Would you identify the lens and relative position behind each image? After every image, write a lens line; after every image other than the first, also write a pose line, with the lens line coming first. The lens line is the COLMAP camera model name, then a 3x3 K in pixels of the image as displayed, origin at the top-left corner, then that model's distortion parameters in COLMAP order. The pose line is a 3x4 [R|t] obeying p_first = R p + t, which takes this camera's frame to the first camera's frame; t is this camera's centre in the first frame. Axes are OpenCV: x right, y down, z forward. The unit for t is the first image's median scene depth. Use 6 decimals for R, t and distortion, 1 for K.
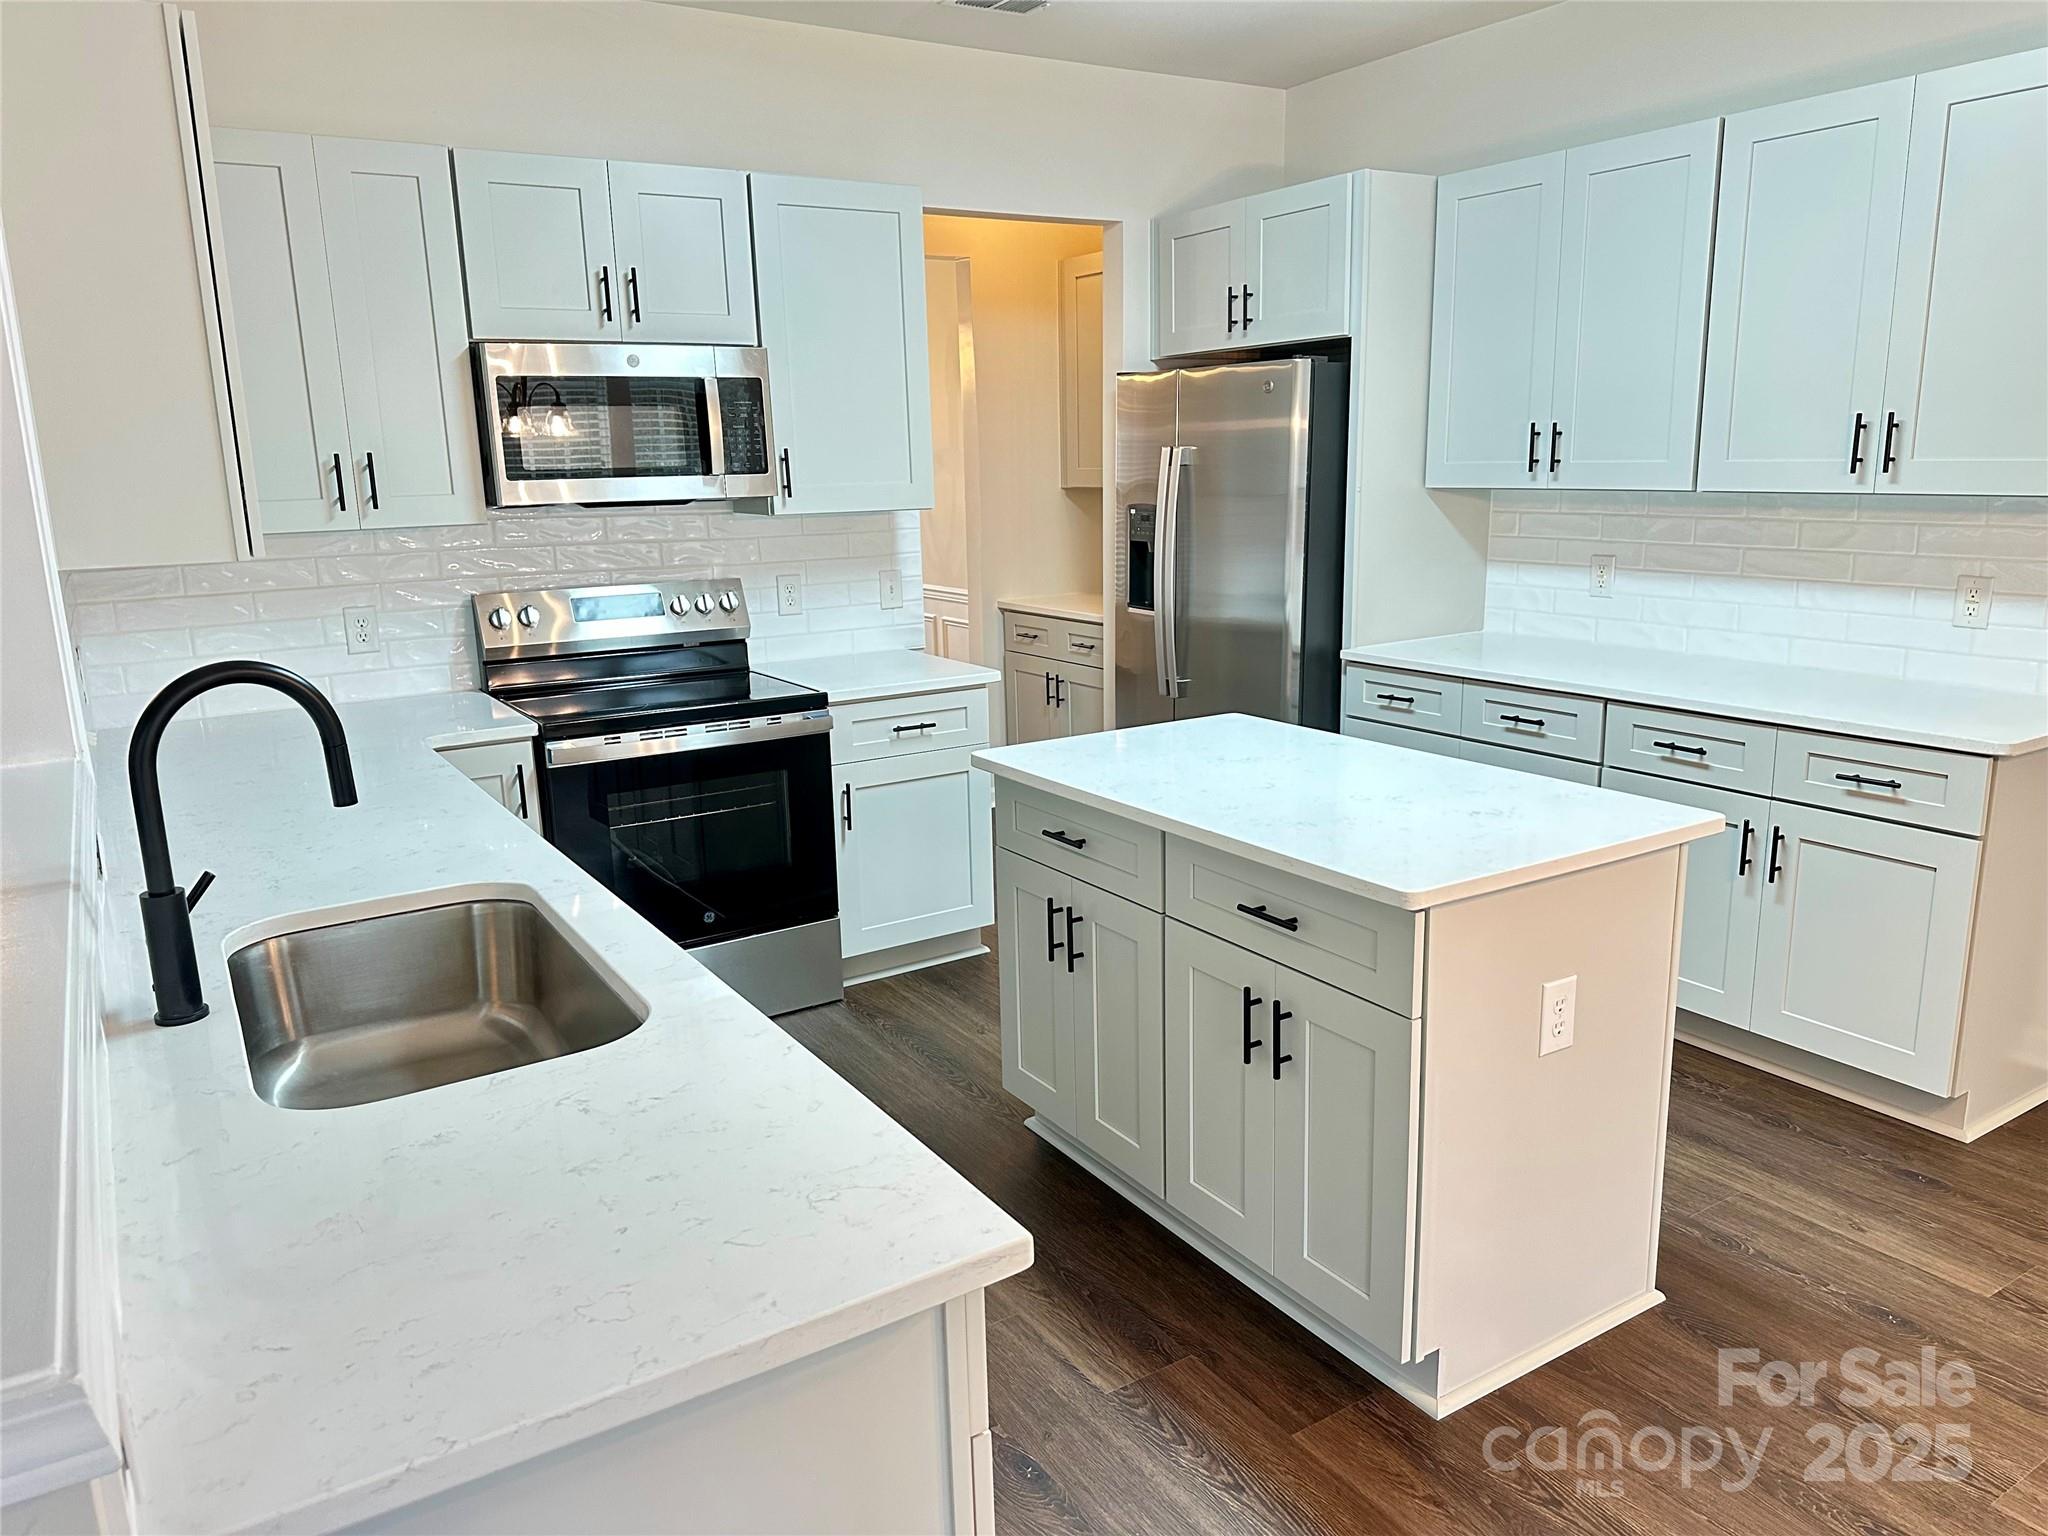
lens RADIAL K [[1436.4, 0, 1024.0], [0, 1436.4, 768.0], [0, 0, 1]] dist [0.038838, -0.000608]
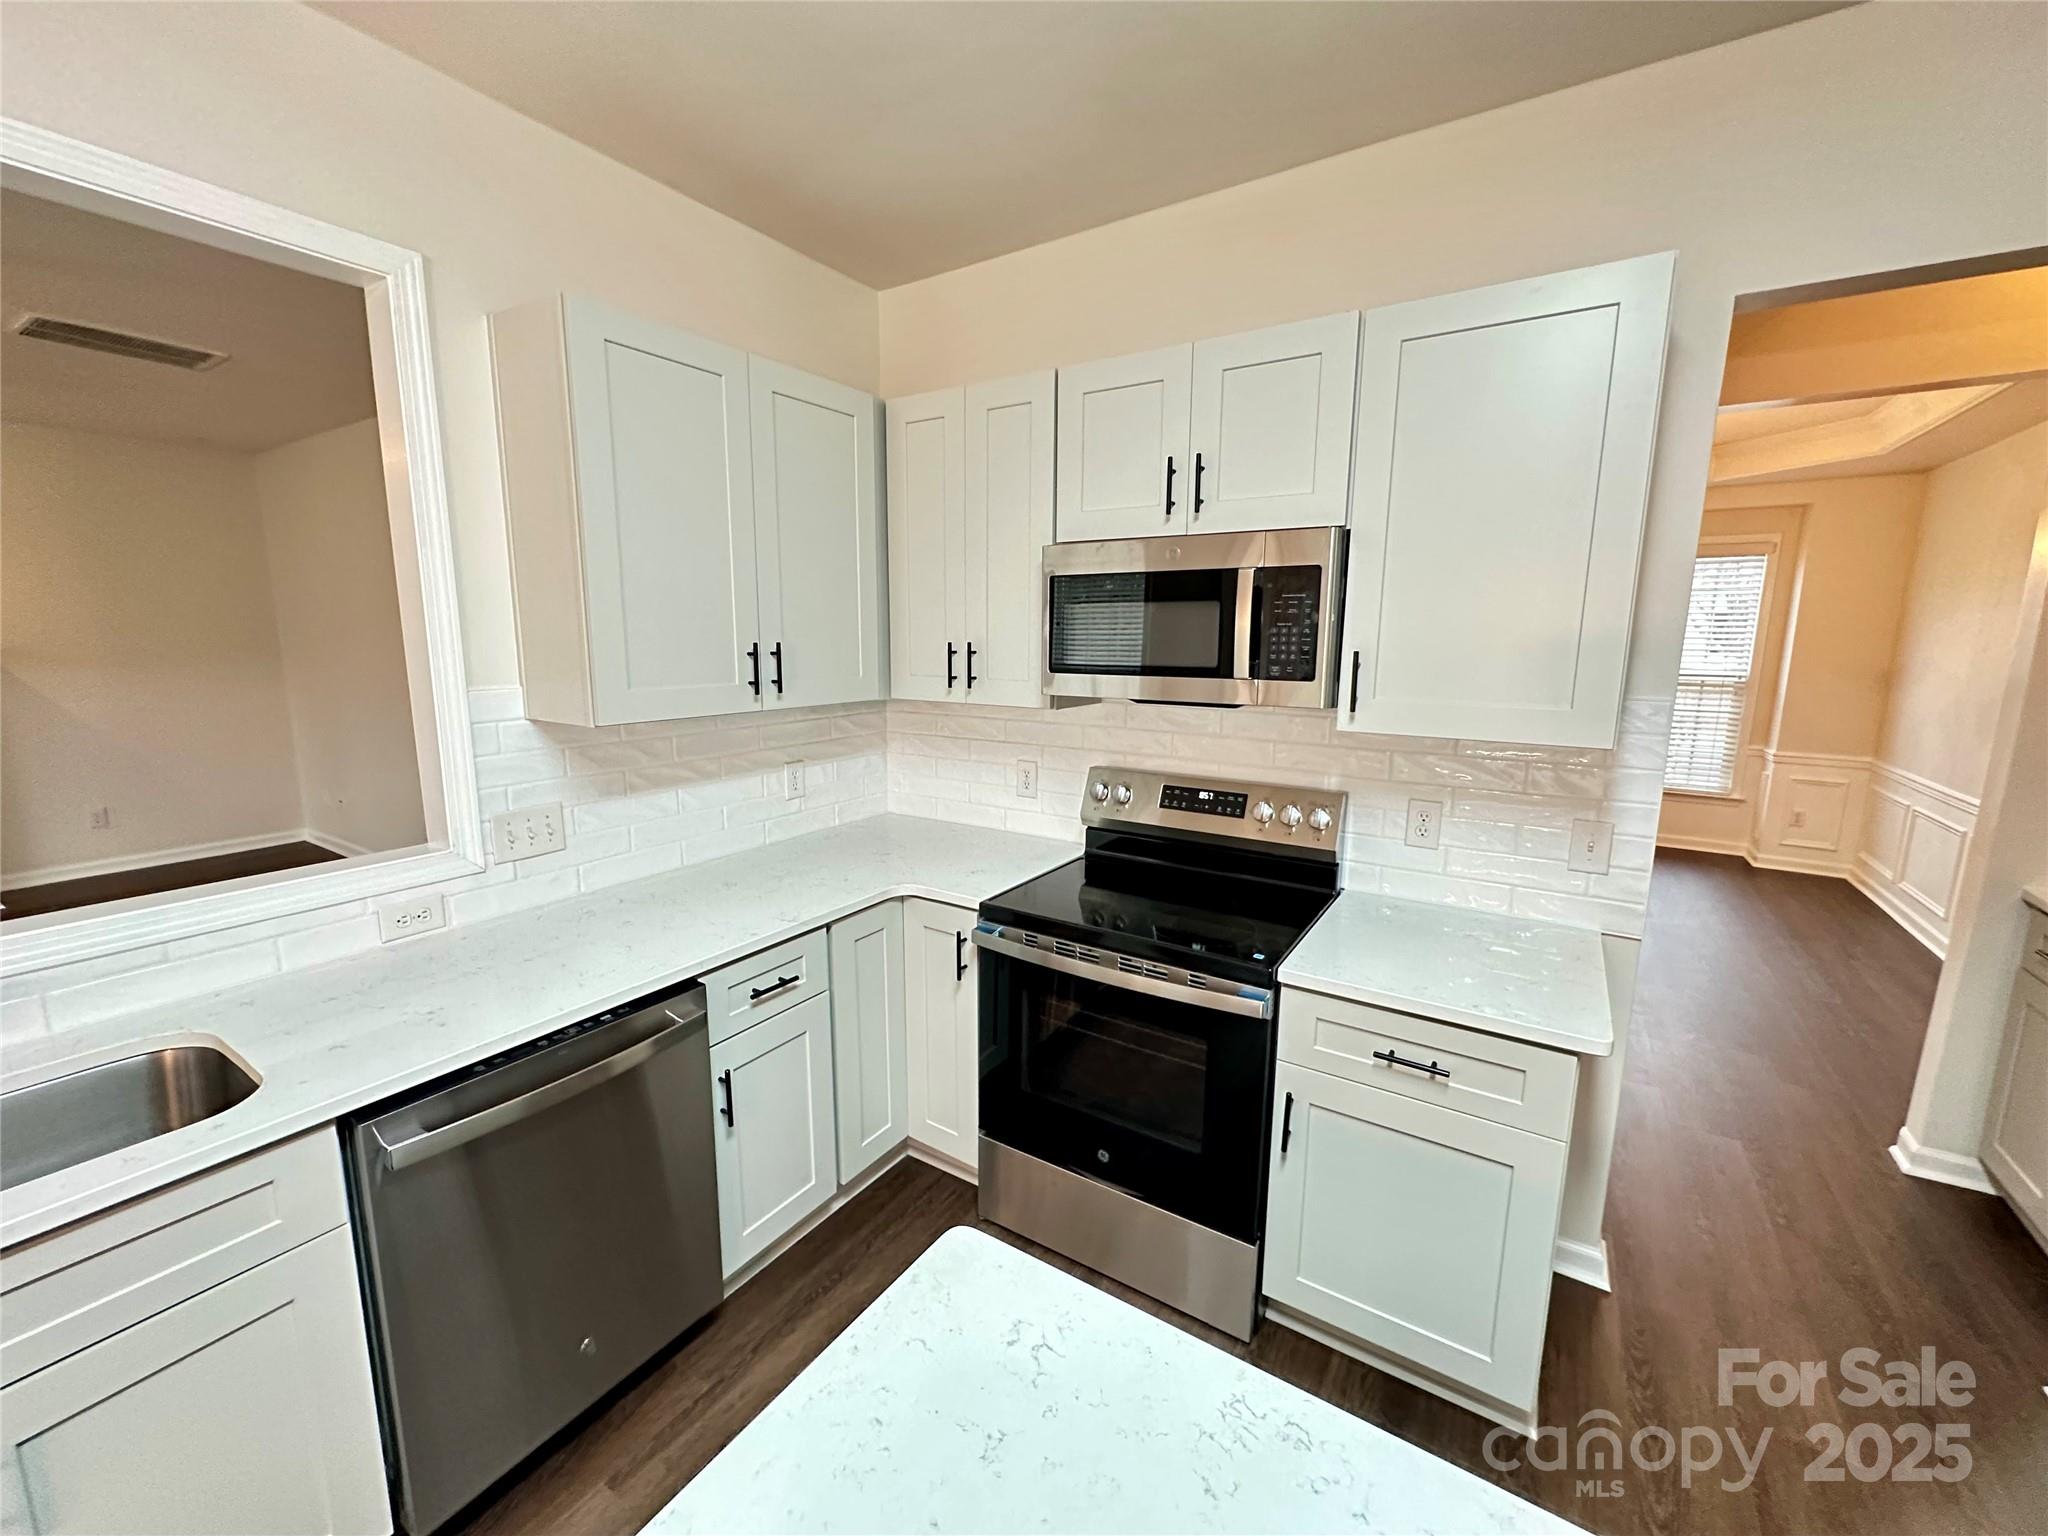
lens RADIAL K [[825.6, 0, 1024.0], [0, 825.6, 768.0], [0, 0, 1]] dist [0.002353, -0.000328]
pose [[0.427110, 0.175901, -0.886925, 0.180762], [-0.210919, 0.973217, 0.091444, -0.172674], [0.879256, 0.148013, 0.452771, 0.682598]]
